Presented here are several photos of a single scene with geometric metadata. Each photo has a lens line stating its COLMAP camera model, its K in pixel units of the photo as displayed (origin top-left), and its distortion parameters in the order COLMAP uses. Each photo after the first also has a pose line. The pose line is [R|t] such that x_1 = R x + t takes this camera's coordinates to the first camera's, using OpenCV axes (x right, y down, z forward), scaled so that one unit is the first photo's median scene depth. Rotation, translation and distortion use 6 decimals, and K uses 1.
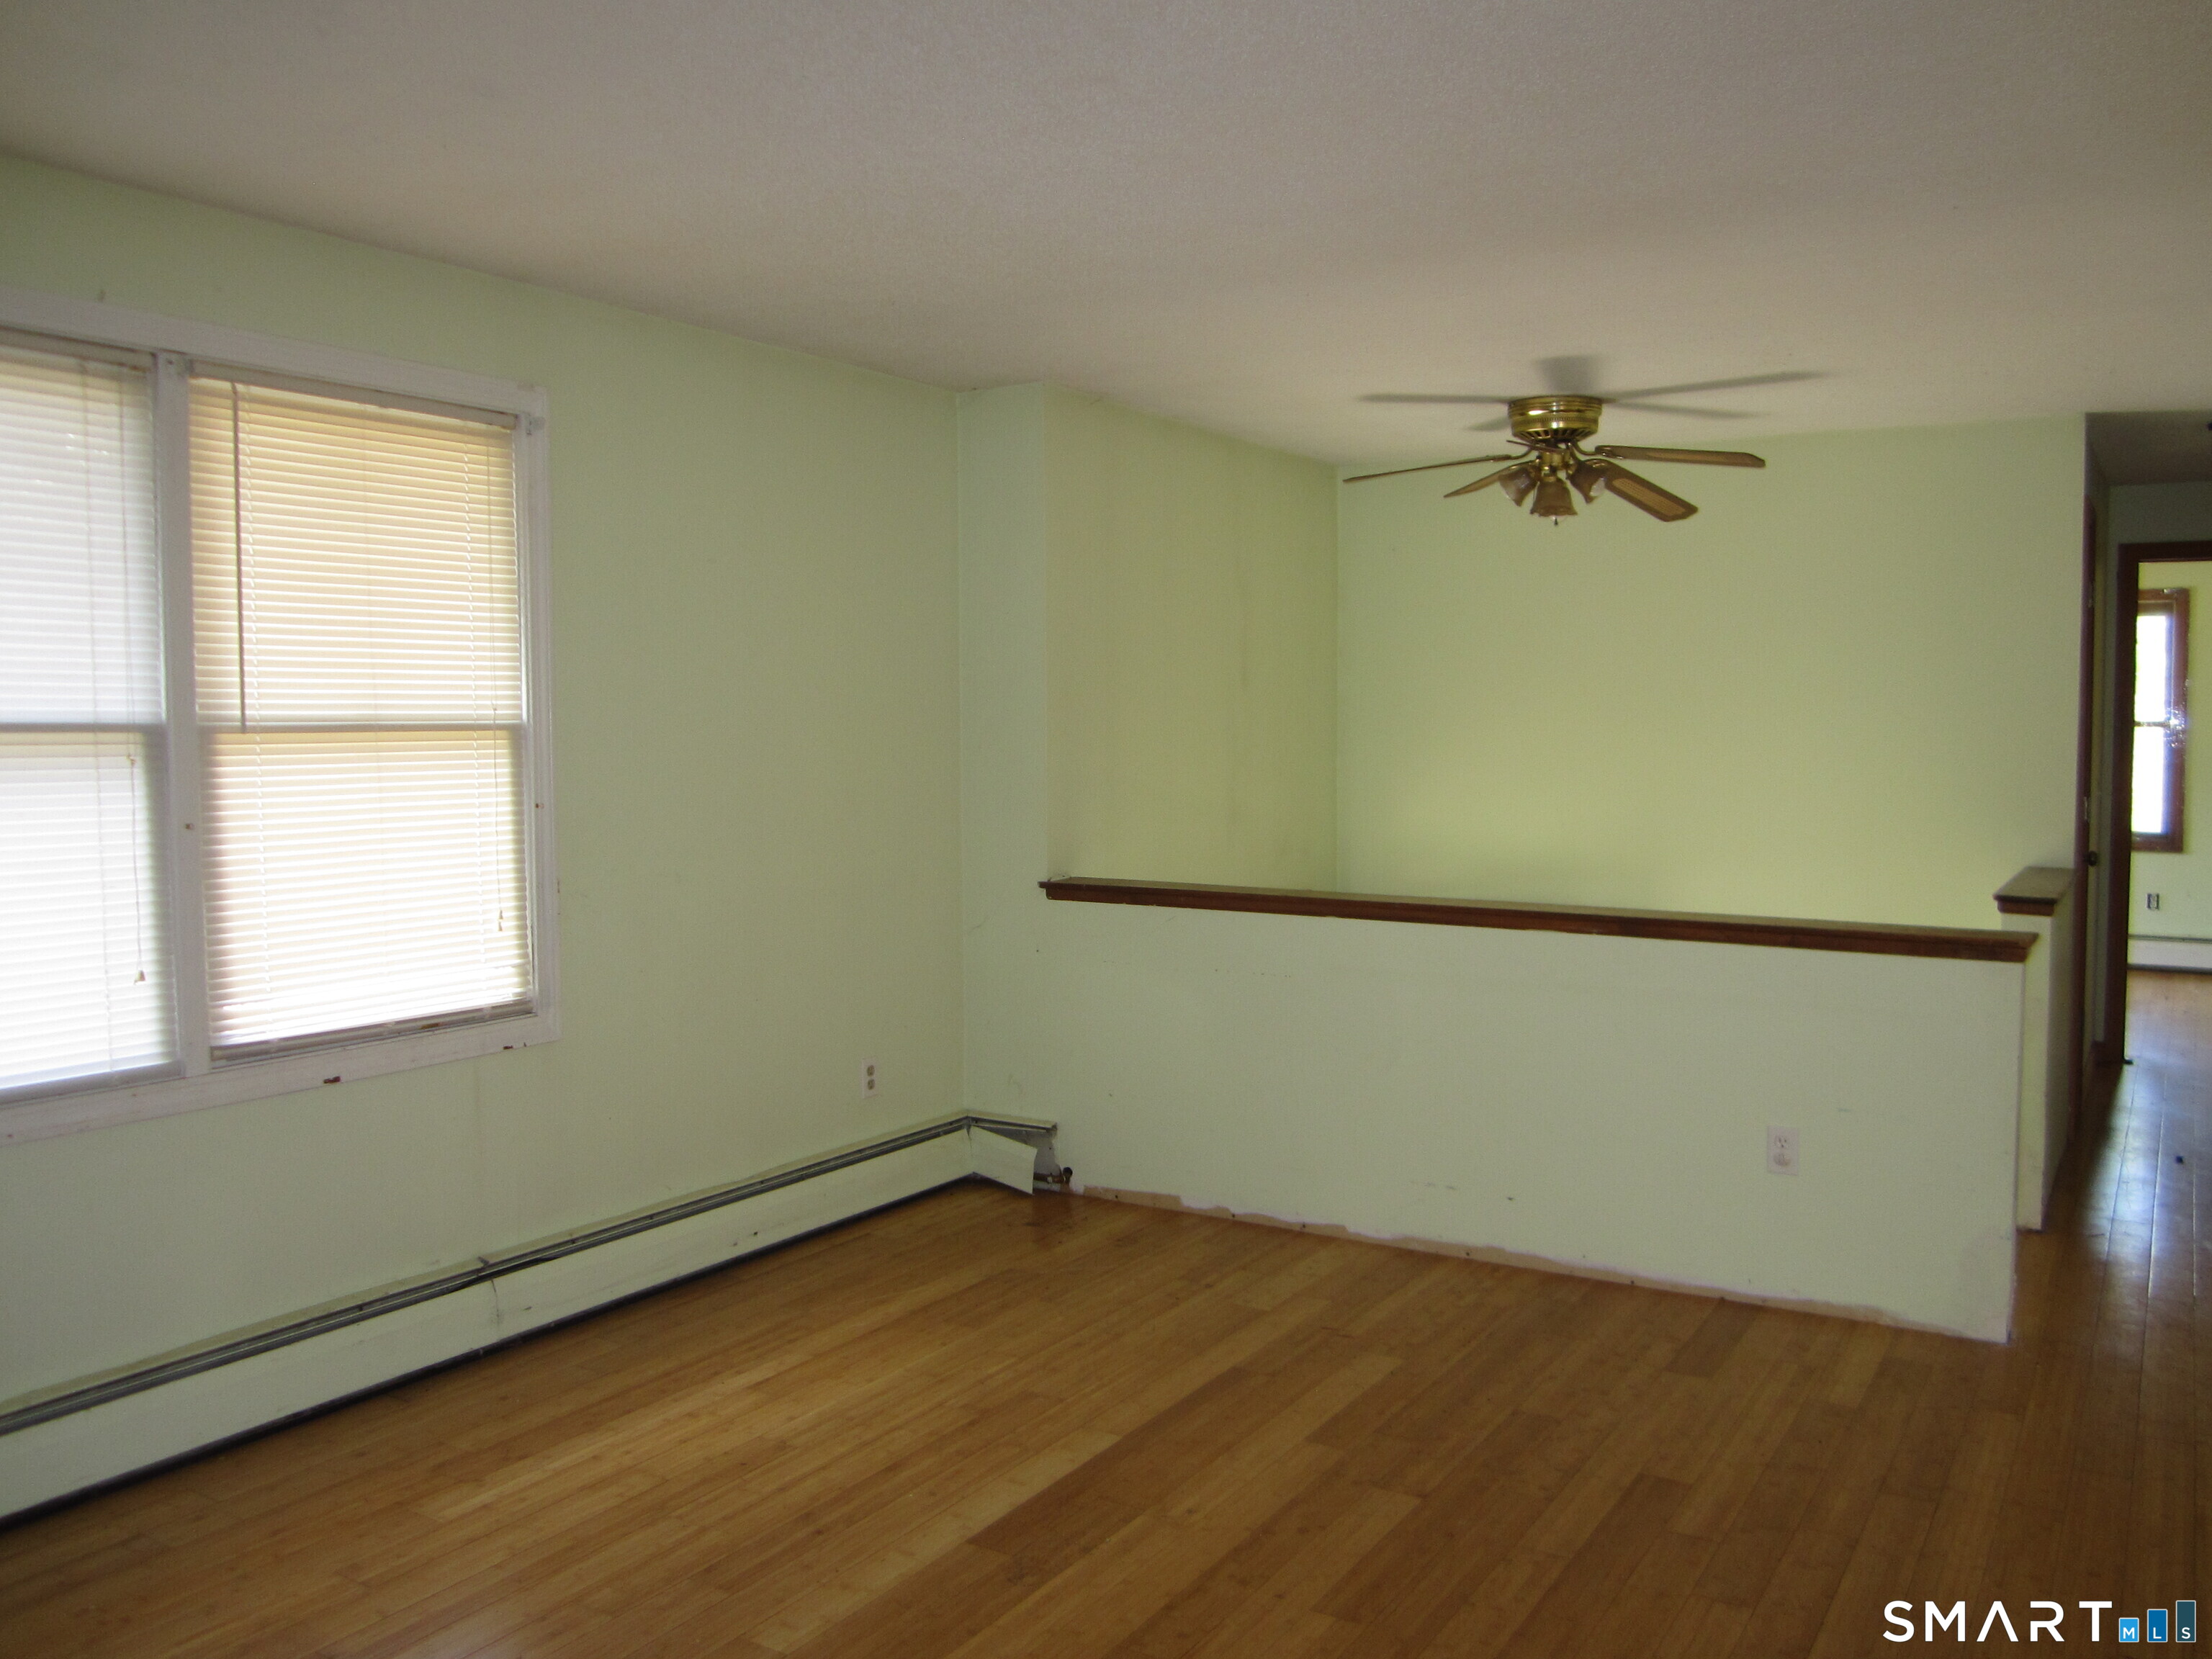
lens RADIAL K [[1841.3, 0, 1082.9], [0, 1841.3, 823.8], [0, 0, 1]] dist [-0.031567, -0.007198]
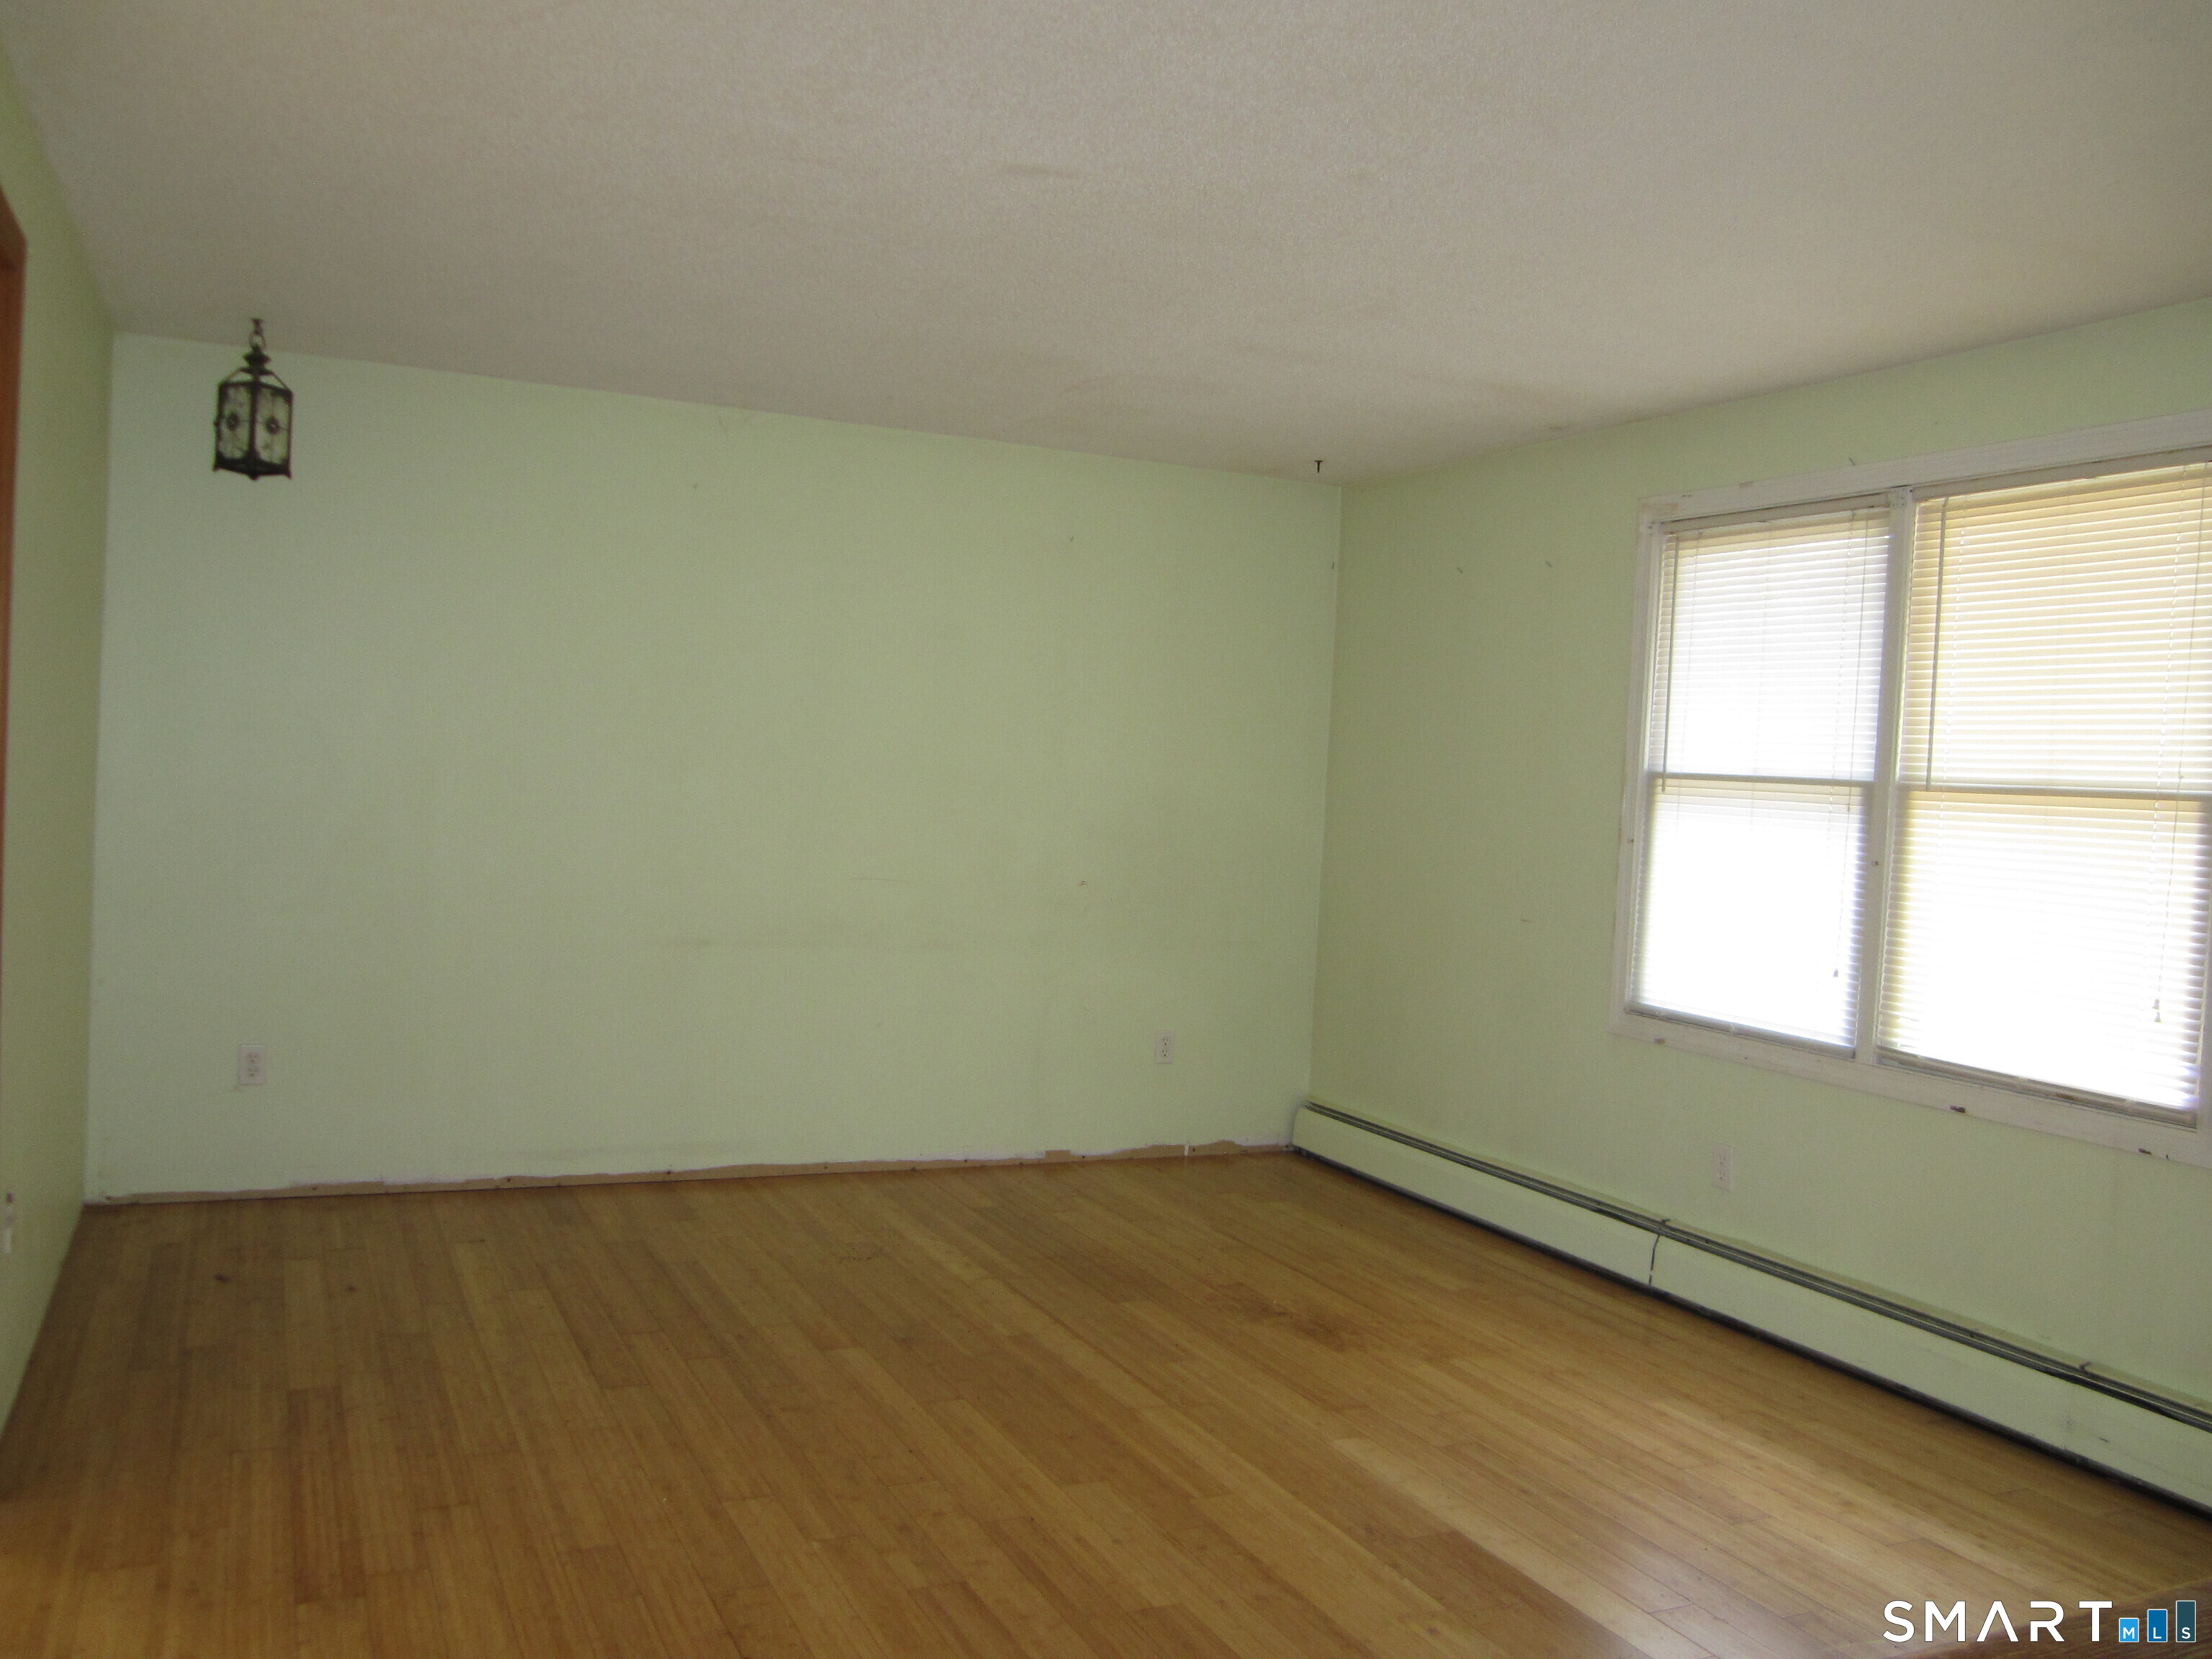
lens RADIAL K [[1841.3, 0, 1101.6], [0, 1841.3, 829.6], [0, 0, 1]] dist [-0.031567, -0.007198]
pose [[-0.552177, 0.002553, -0.833723, 0.836103], [-0.094480, 0.993362, 0.065617, -0.053037], [0.828356, 0.115003, -0.548271, 1.229900]]
